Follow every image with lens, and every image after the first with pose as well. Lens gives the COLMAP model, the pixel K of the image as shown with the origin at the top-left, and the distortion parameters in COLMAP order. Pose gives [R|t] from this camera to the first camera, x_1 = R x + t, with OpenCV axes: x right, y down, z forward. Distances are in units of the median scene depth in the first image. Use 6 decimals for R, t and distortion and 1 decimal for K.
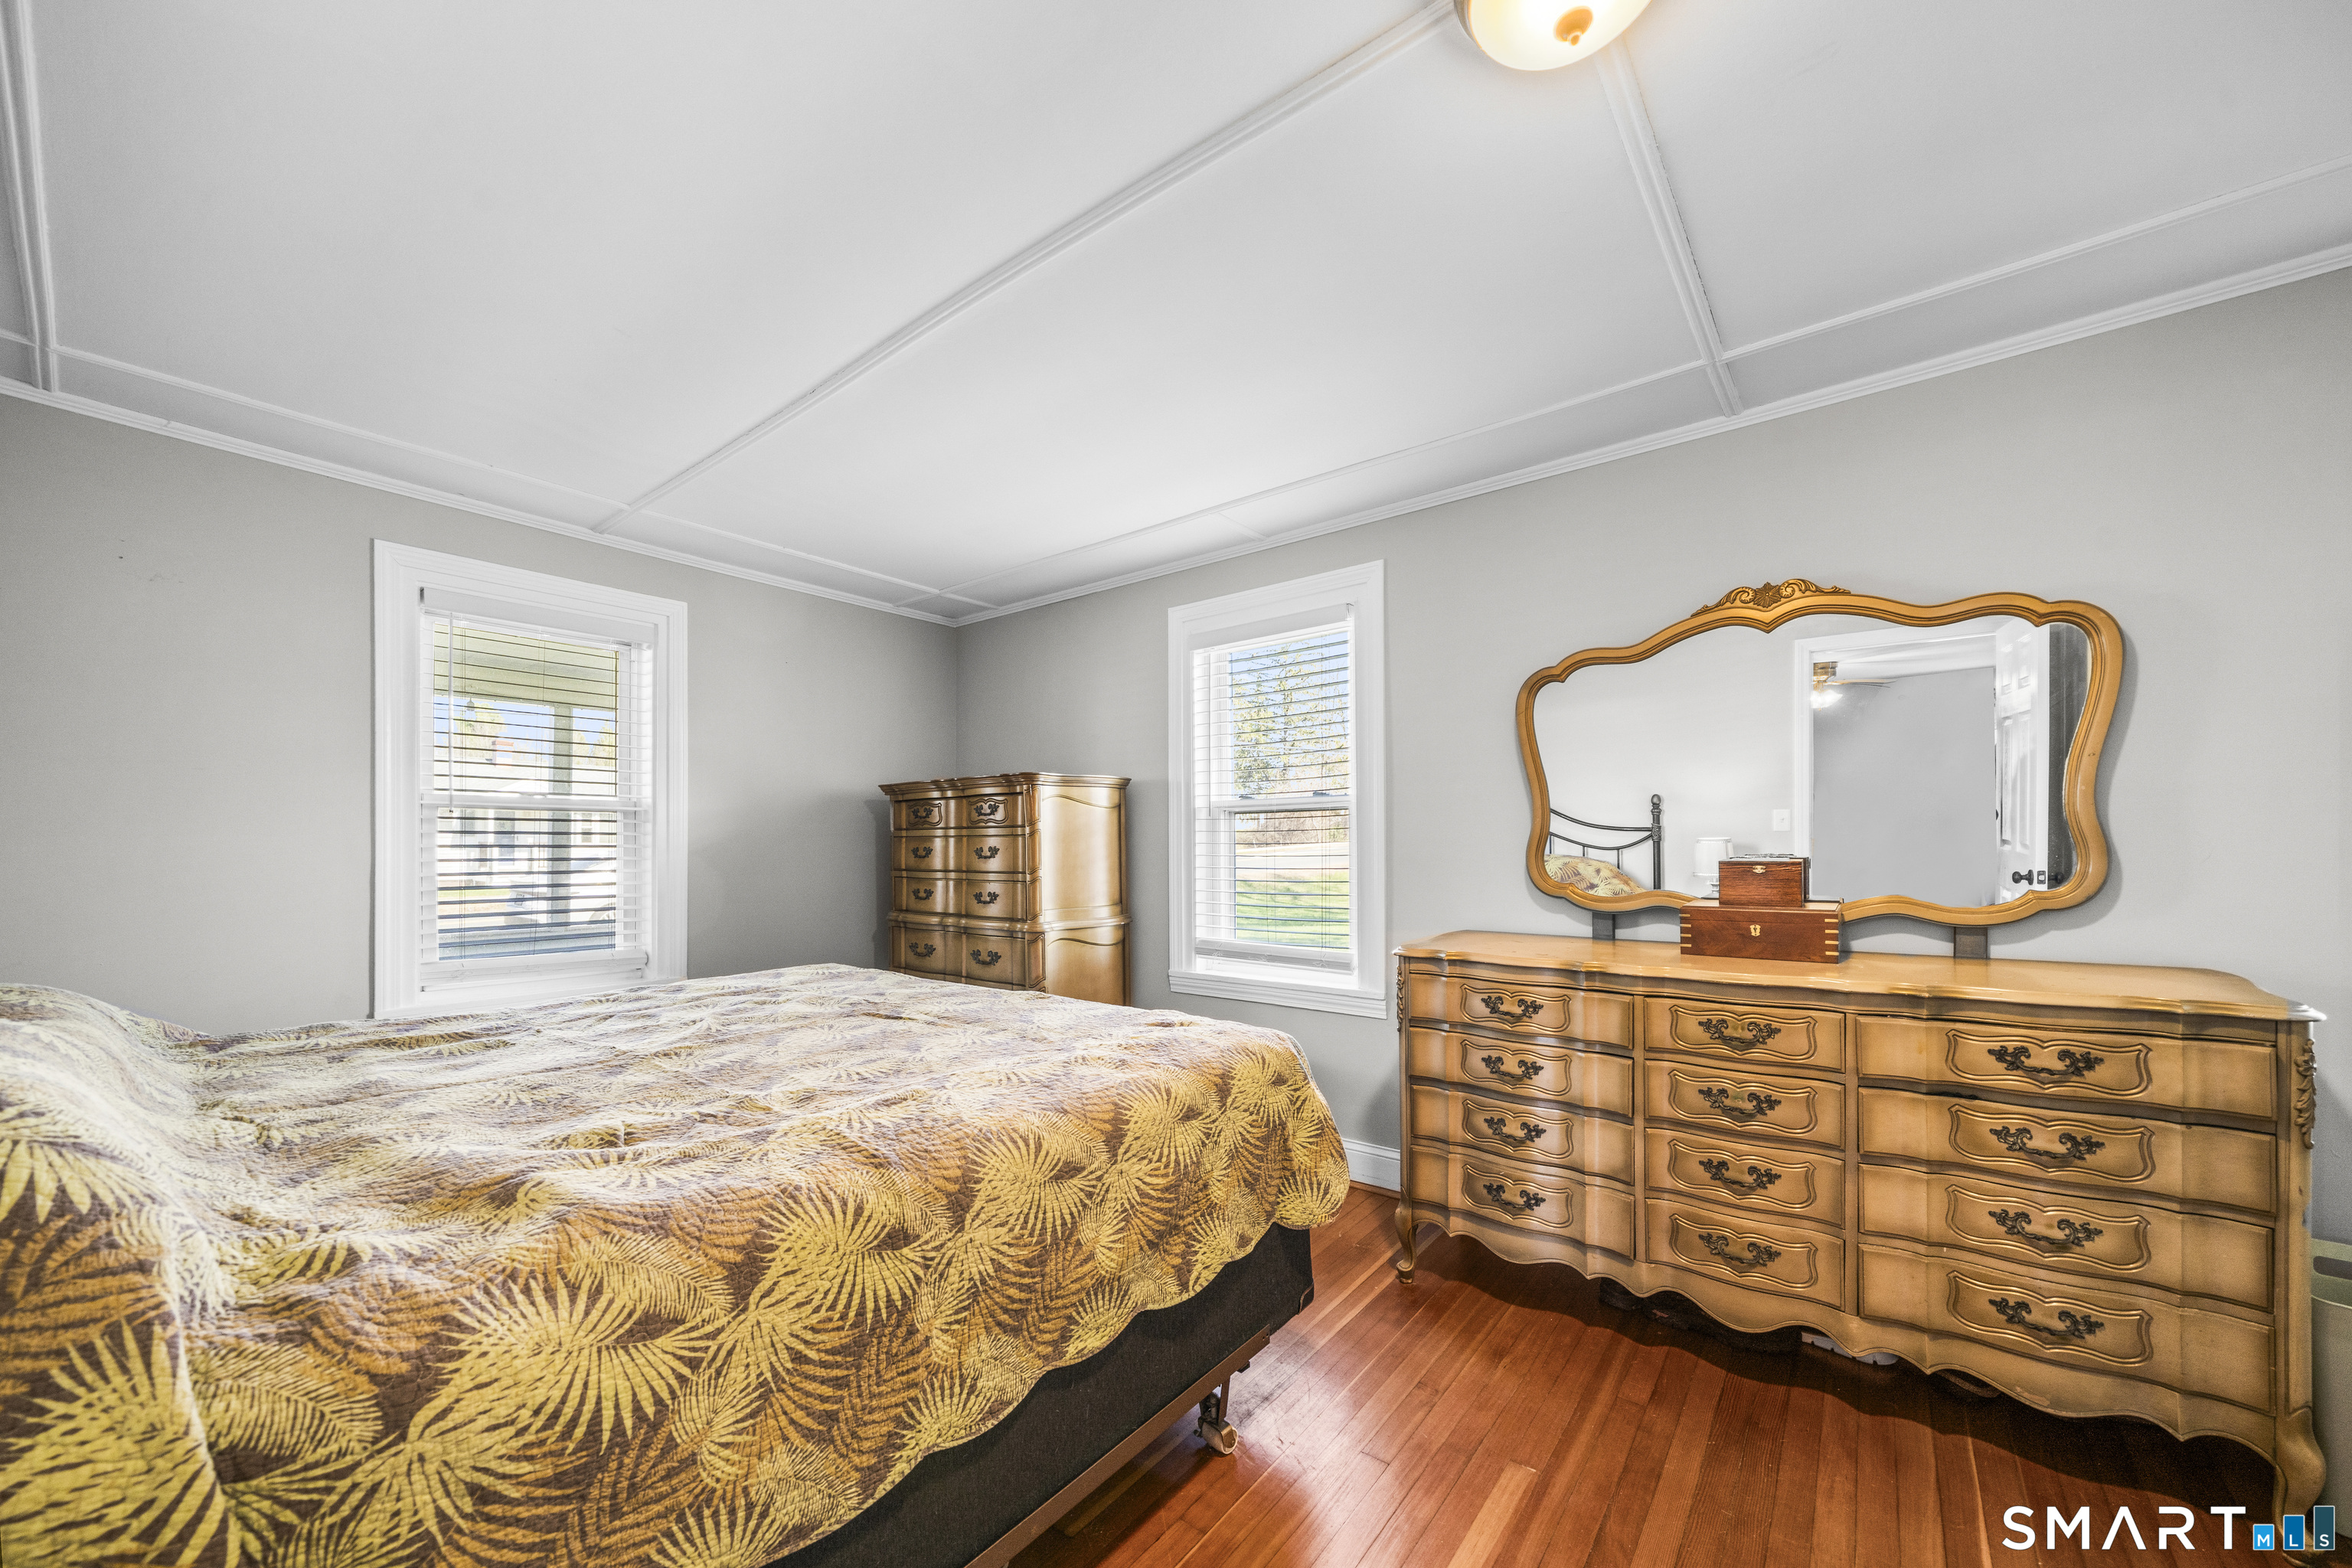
lens RADIAL K [[874.3, 0, 1152.8], [0, 874.3, 843.7], [0, 0, 1]] dist [-0.005465, 0.000501]
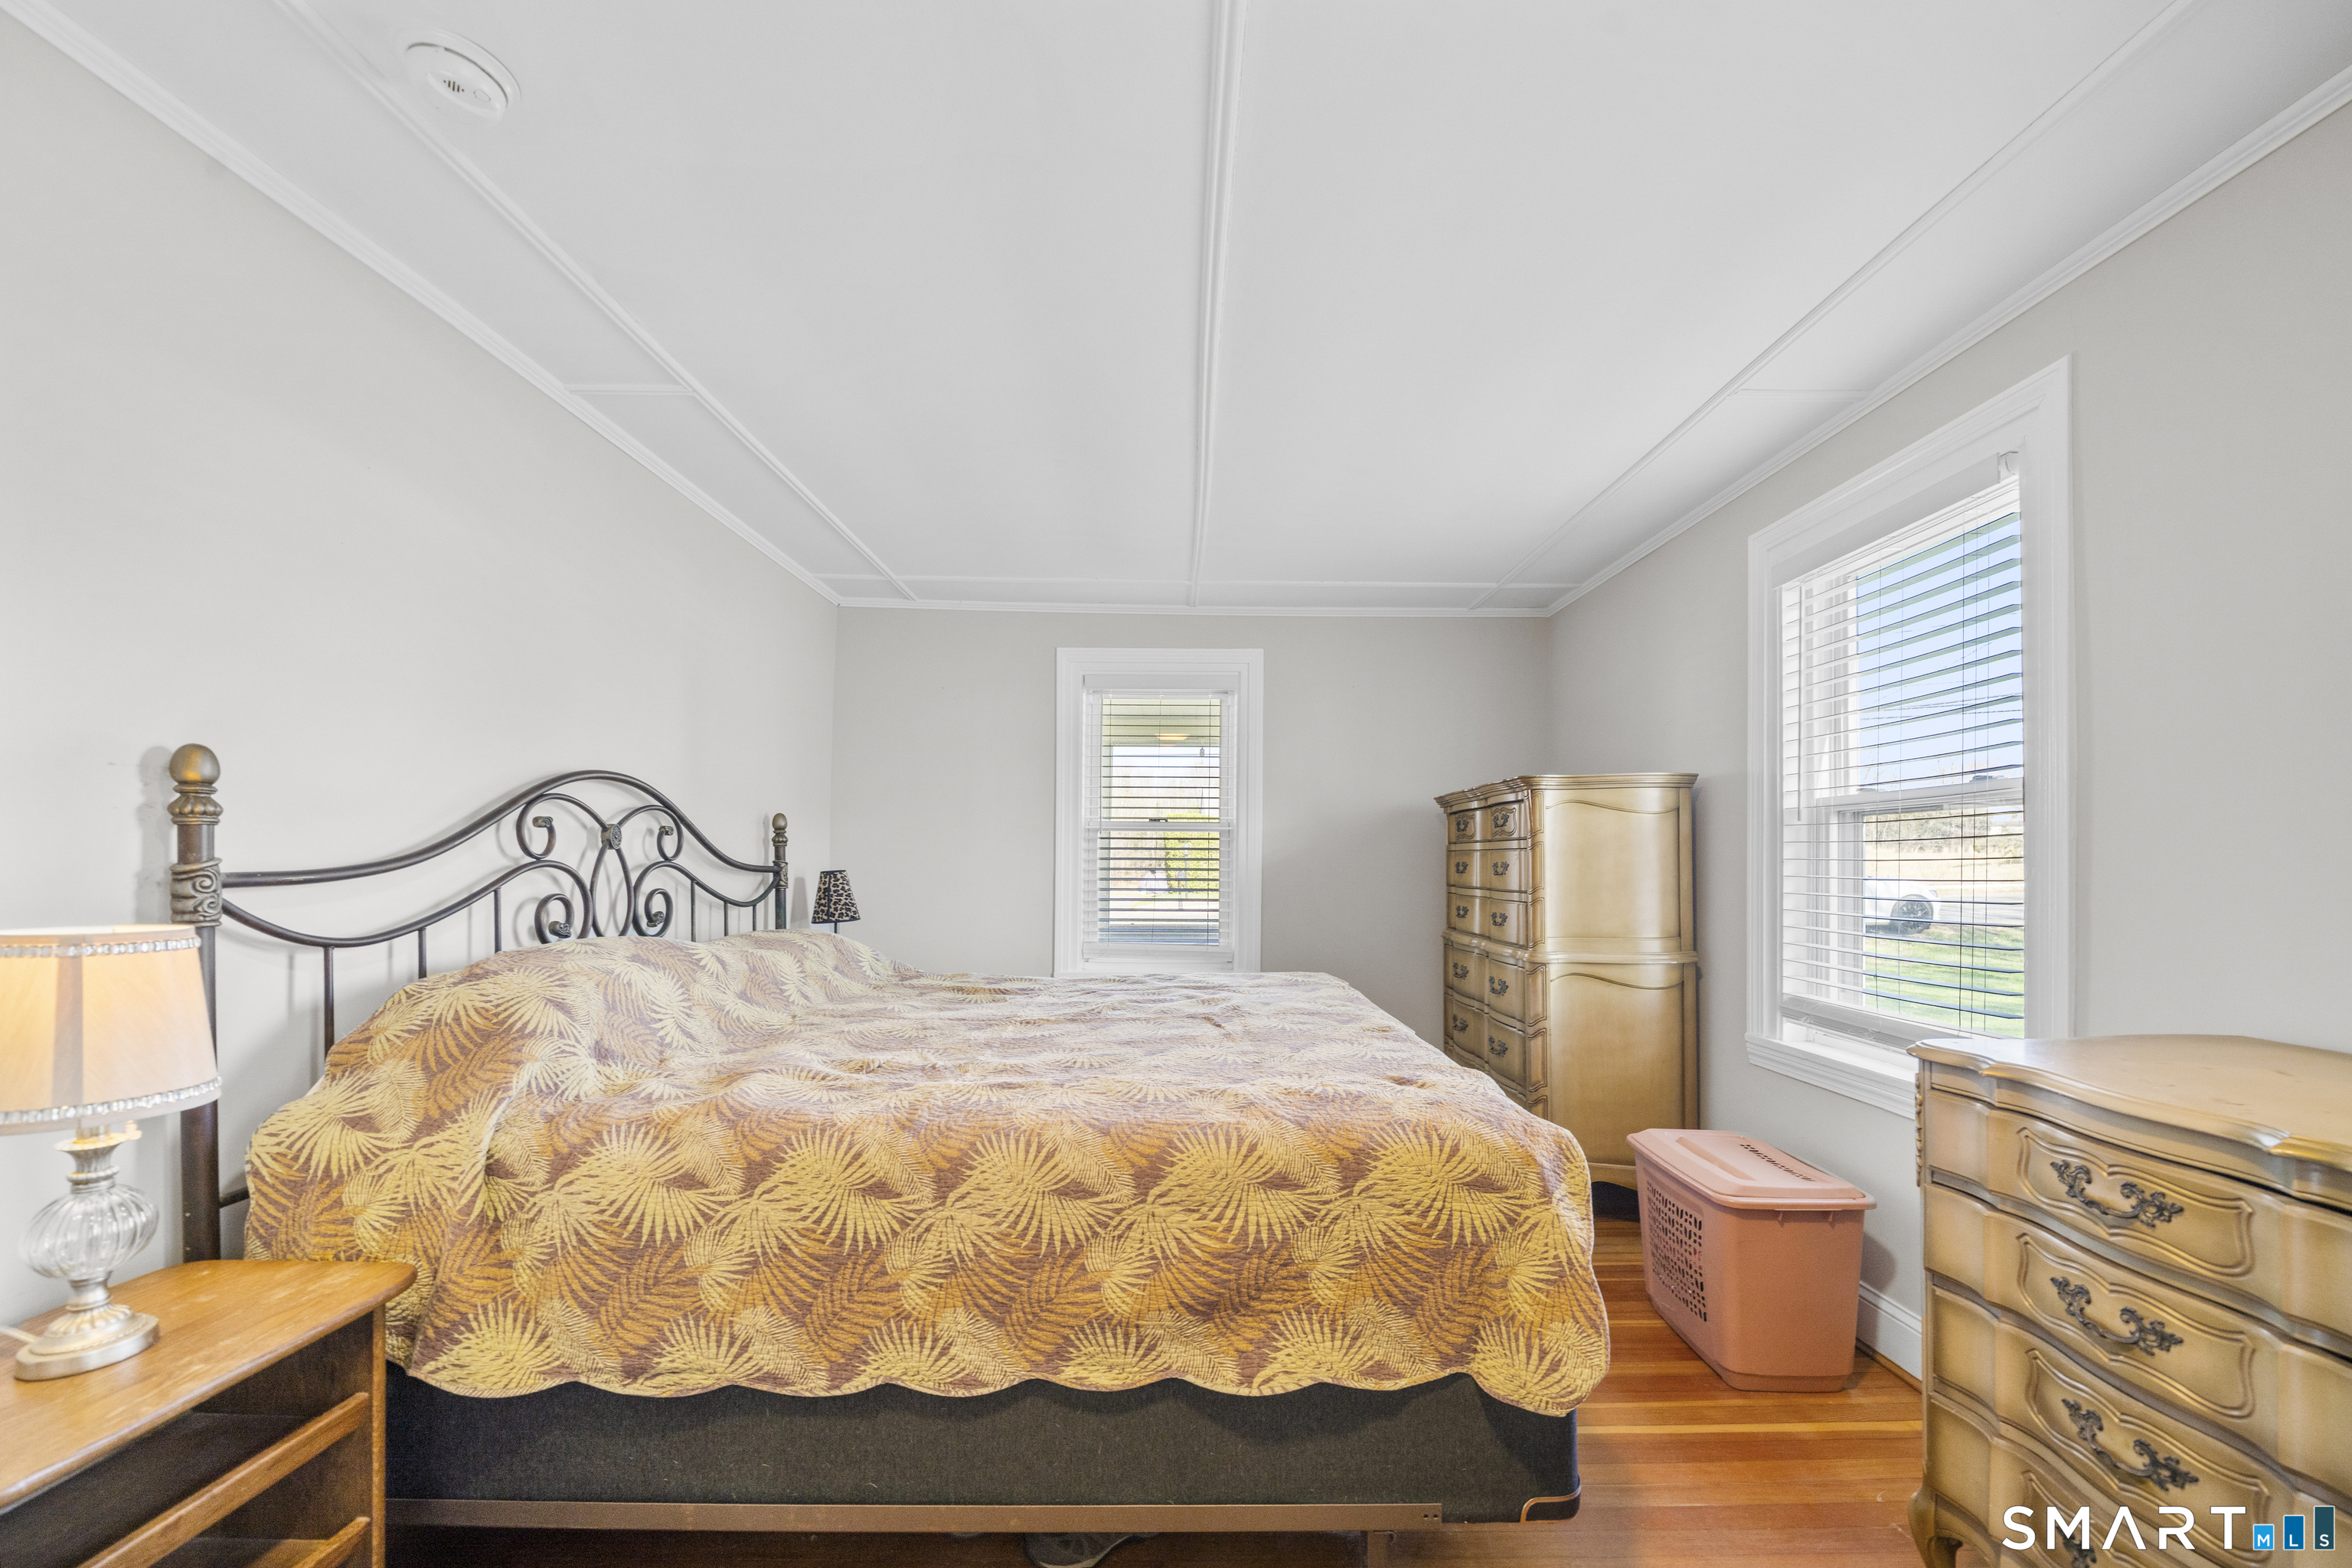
lens RADIAL K [[874.3, 0, 1178.8], [0, 874.3, 855.4], [0, 0, 1]] dist [-0.005465, 0.000501]
pose [[0.640667, 0.001933, -0.767817, 0.671147], [-0.003786, 0.999993, -0.000641, -0.003494], [0.767810, 0.003317, 0.640669, 0.416838]]
